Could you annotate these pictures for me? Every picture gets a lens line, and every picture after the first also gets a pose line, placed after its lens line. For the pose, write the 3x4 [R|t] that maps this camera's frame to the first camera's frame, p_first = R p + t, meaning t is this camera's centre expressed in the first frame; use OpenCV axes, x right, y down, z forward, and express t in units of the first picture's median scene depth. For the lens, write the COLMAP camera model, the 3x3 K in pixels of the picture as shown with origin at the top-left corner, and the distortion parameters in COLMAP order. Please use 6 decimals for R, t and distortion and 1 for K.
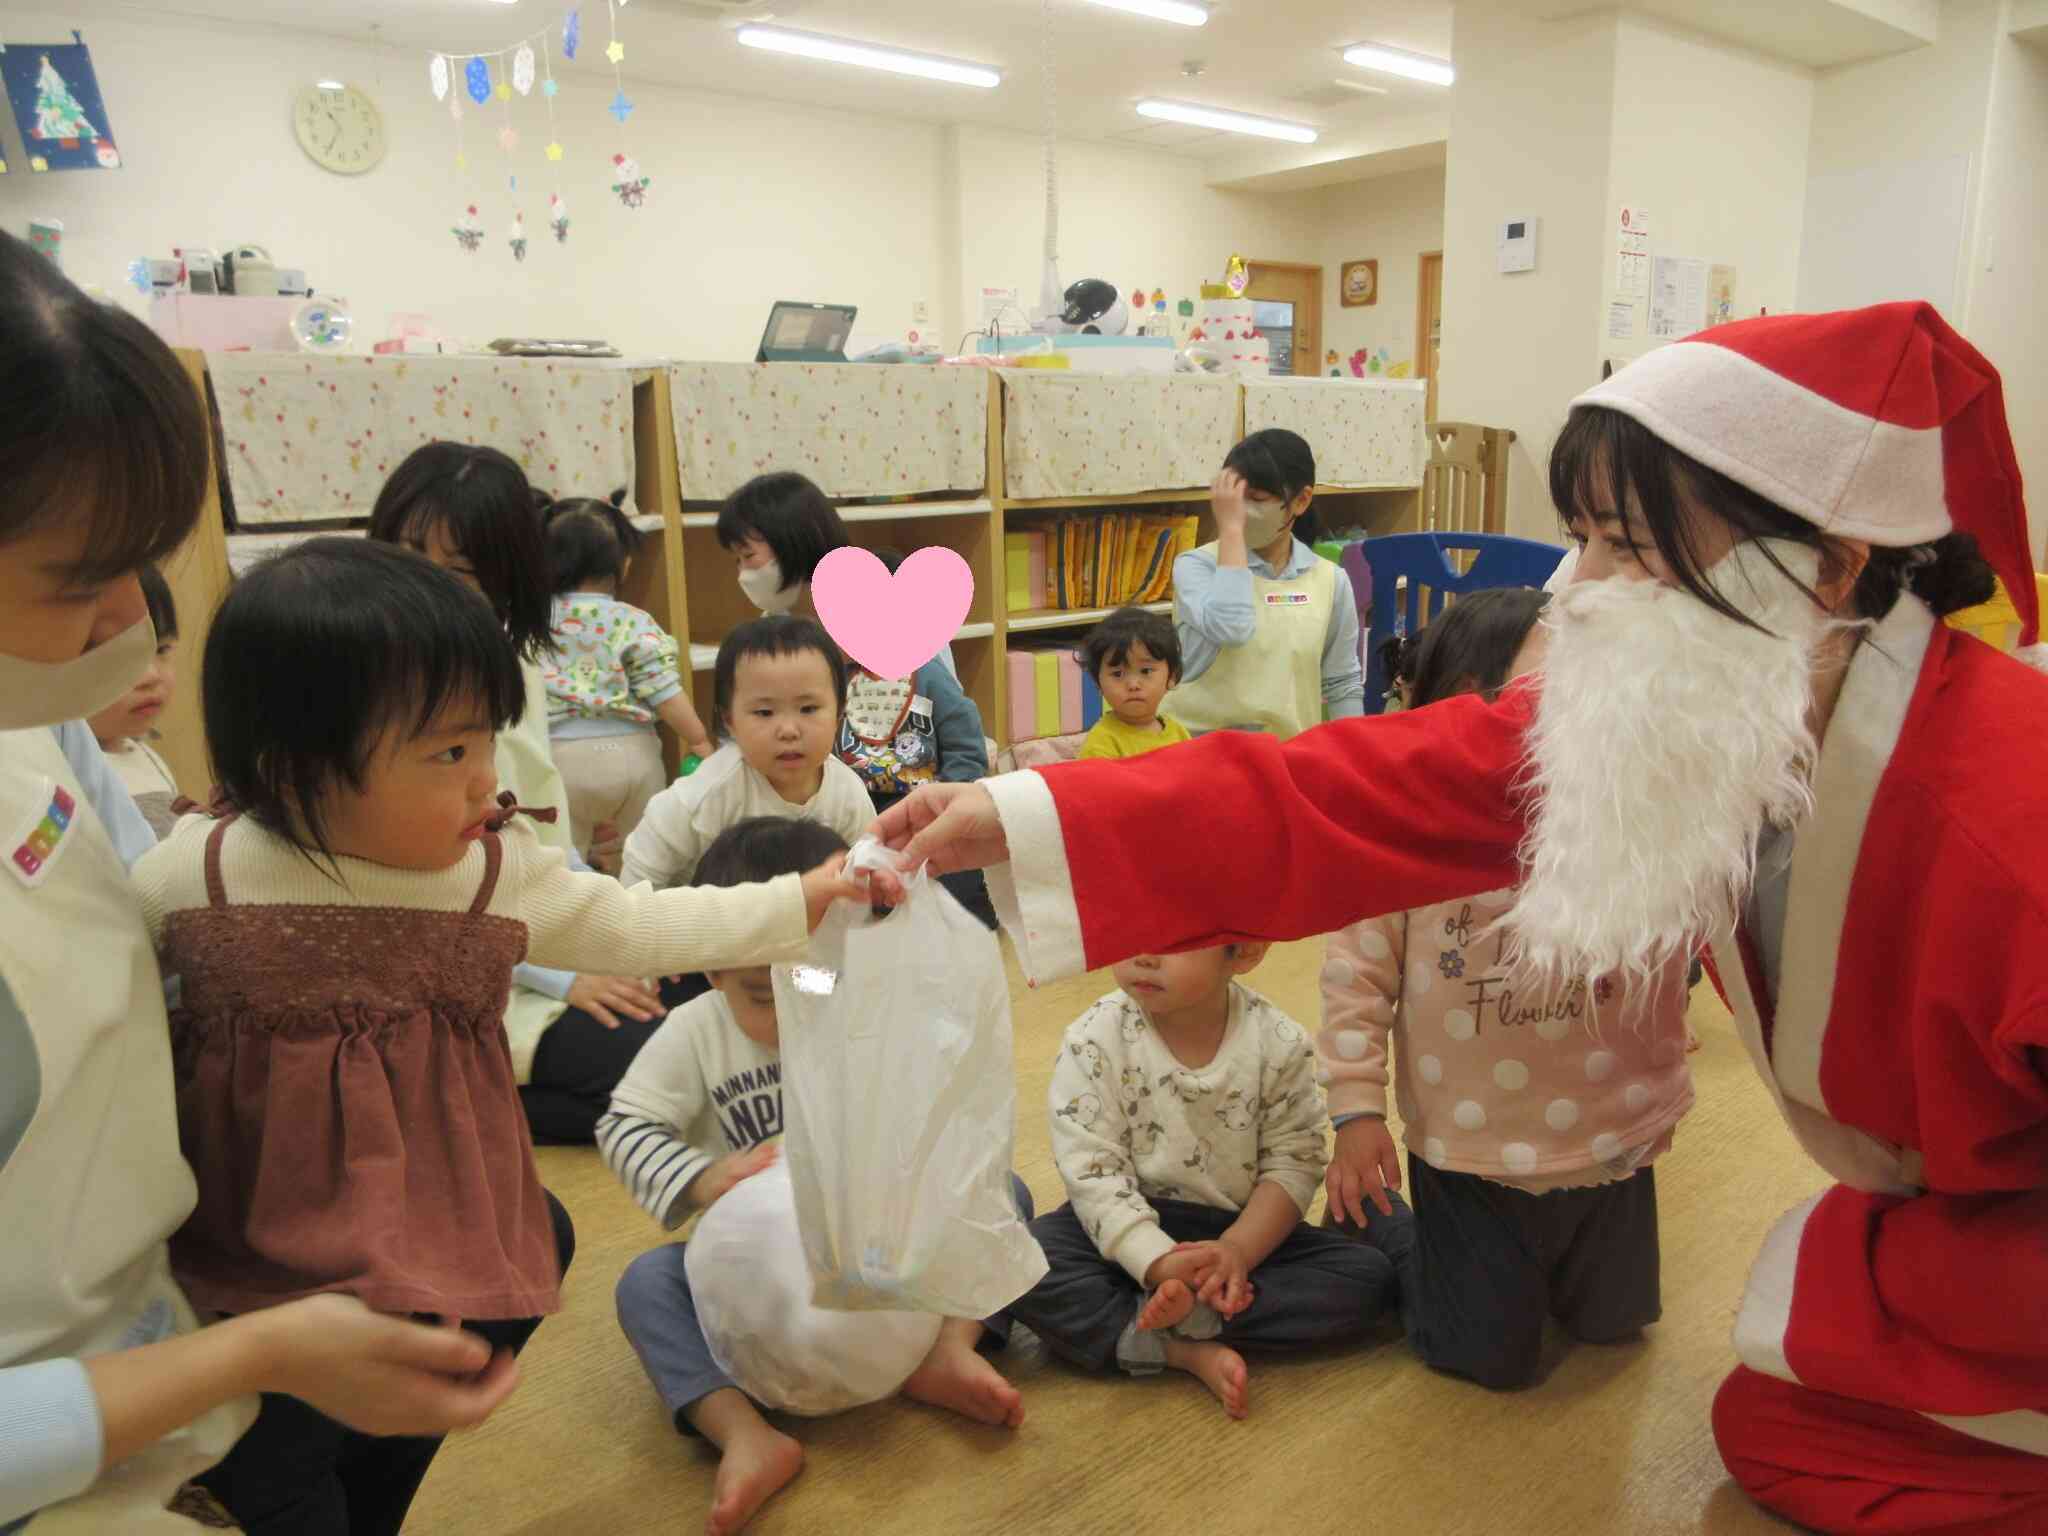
lens RADIAL K [[1633.5, 0, 1024.0], [0, 1633.5, 768.0], [0, 0, 1]] dist [0.002664, 0.004919]
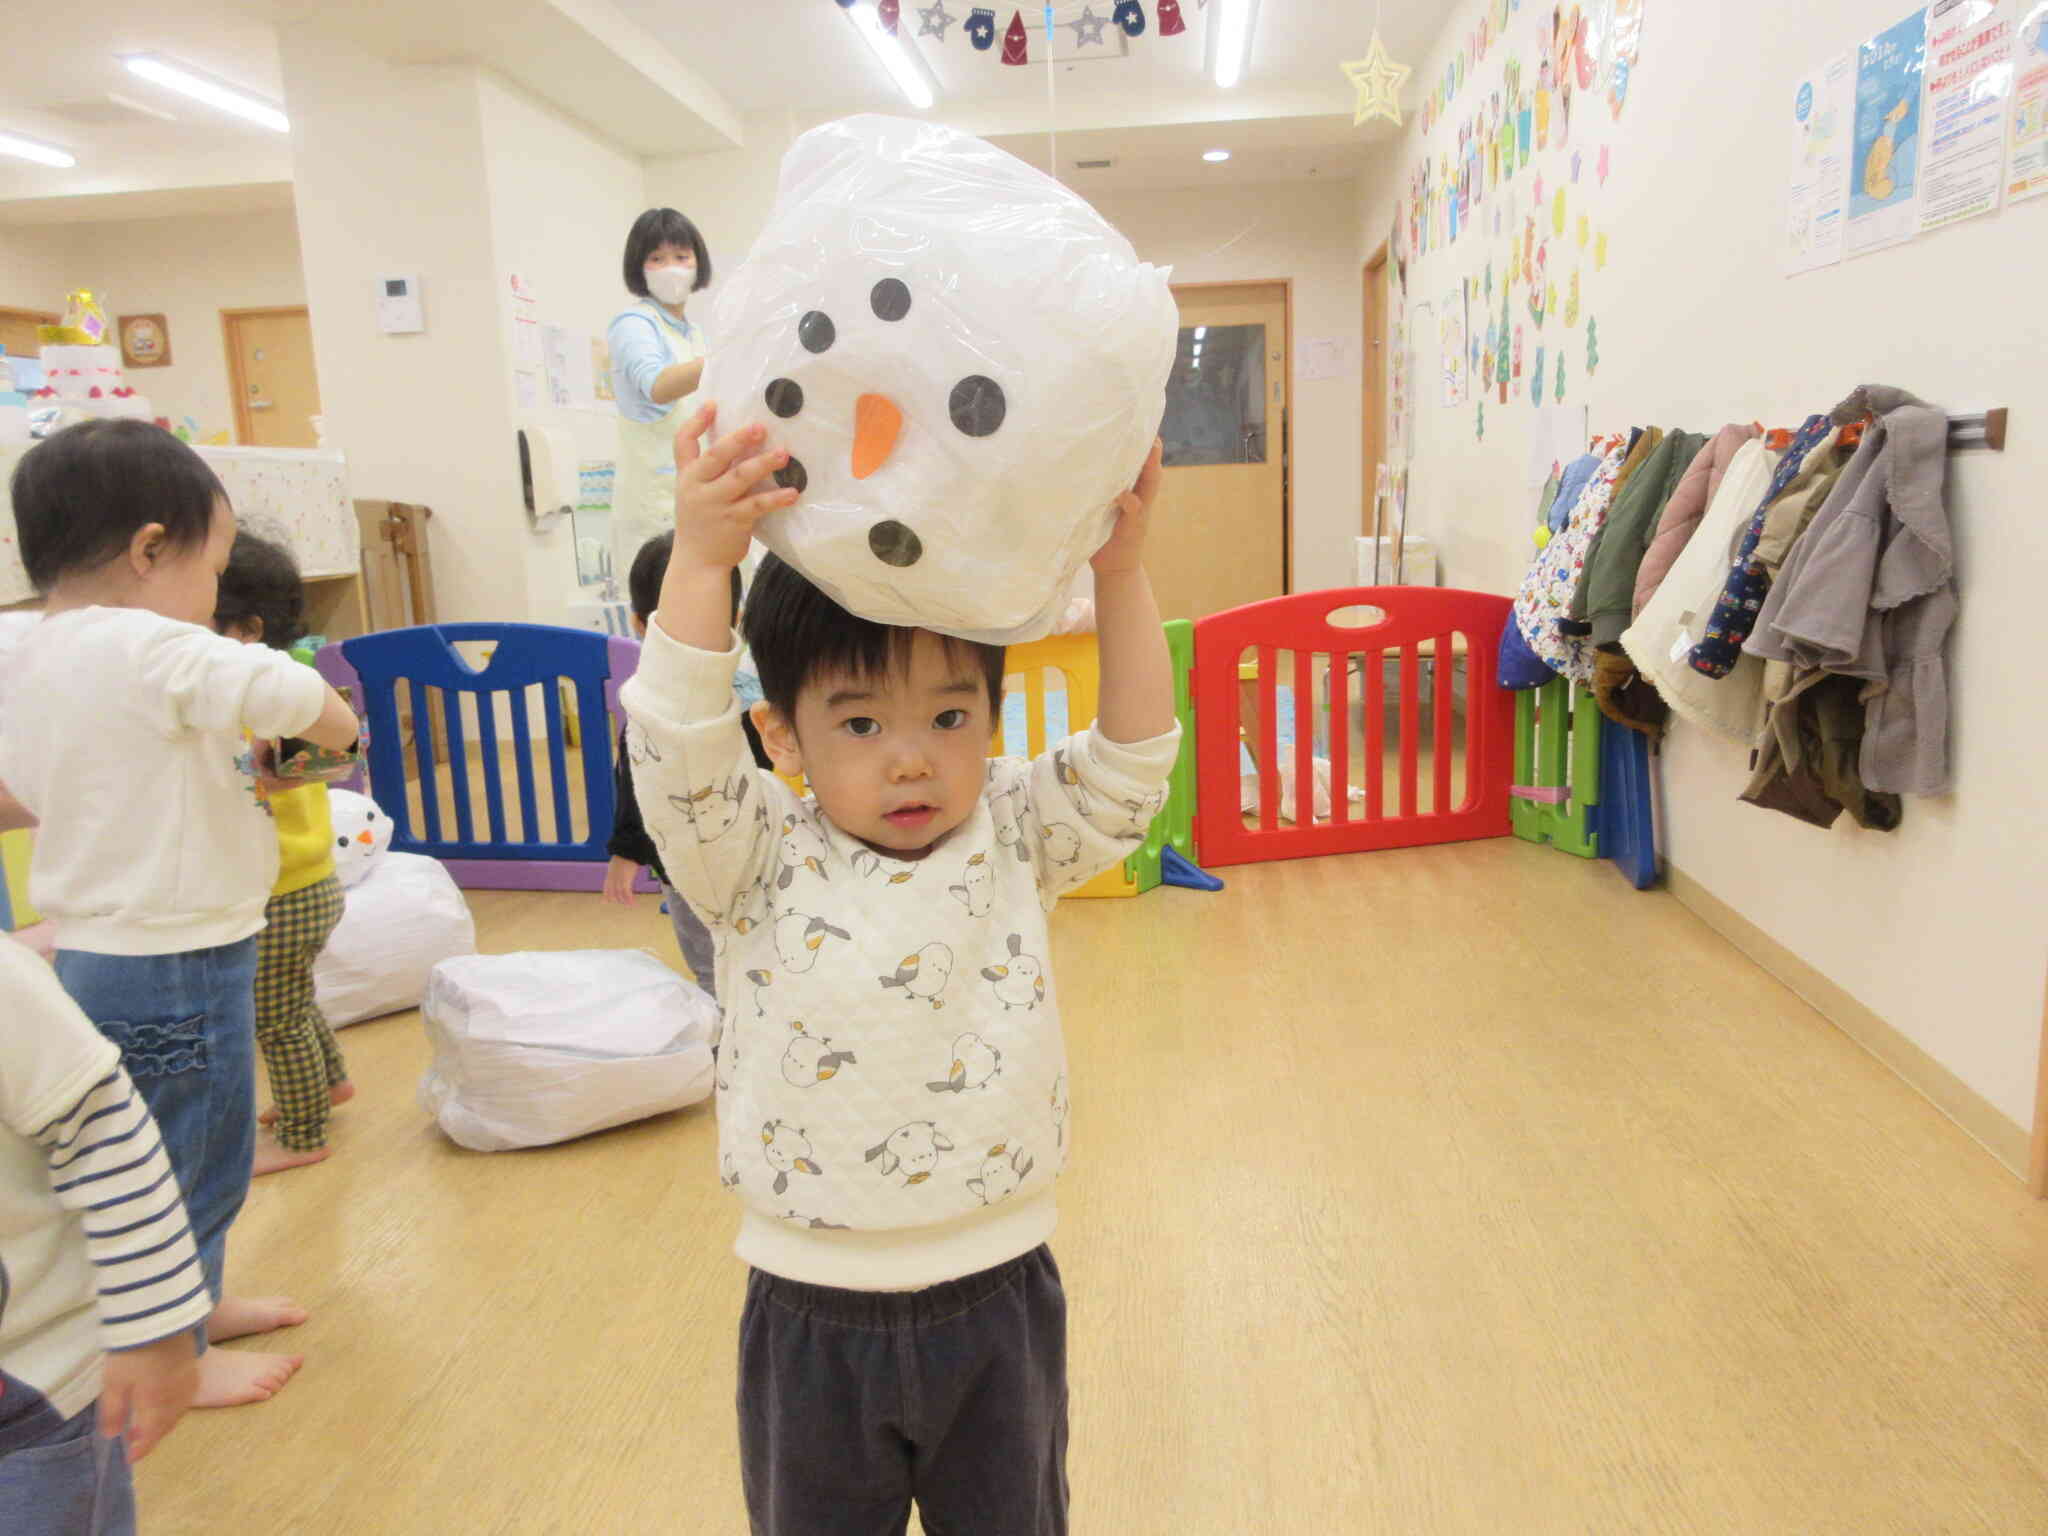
lens RADIAL K [[1633.5, 0, 1024.0], [0, 1633.5, 768.0], [0, 0, 1]] dist [0.002664, 0.004919]
pose [[0.722560, -0.129249, 0.679118, -0.093859], [0.161112, 0.986800, 0.016389, -0.025115], [-0.672272, 0.097572, 0.733846, 0.126499]]
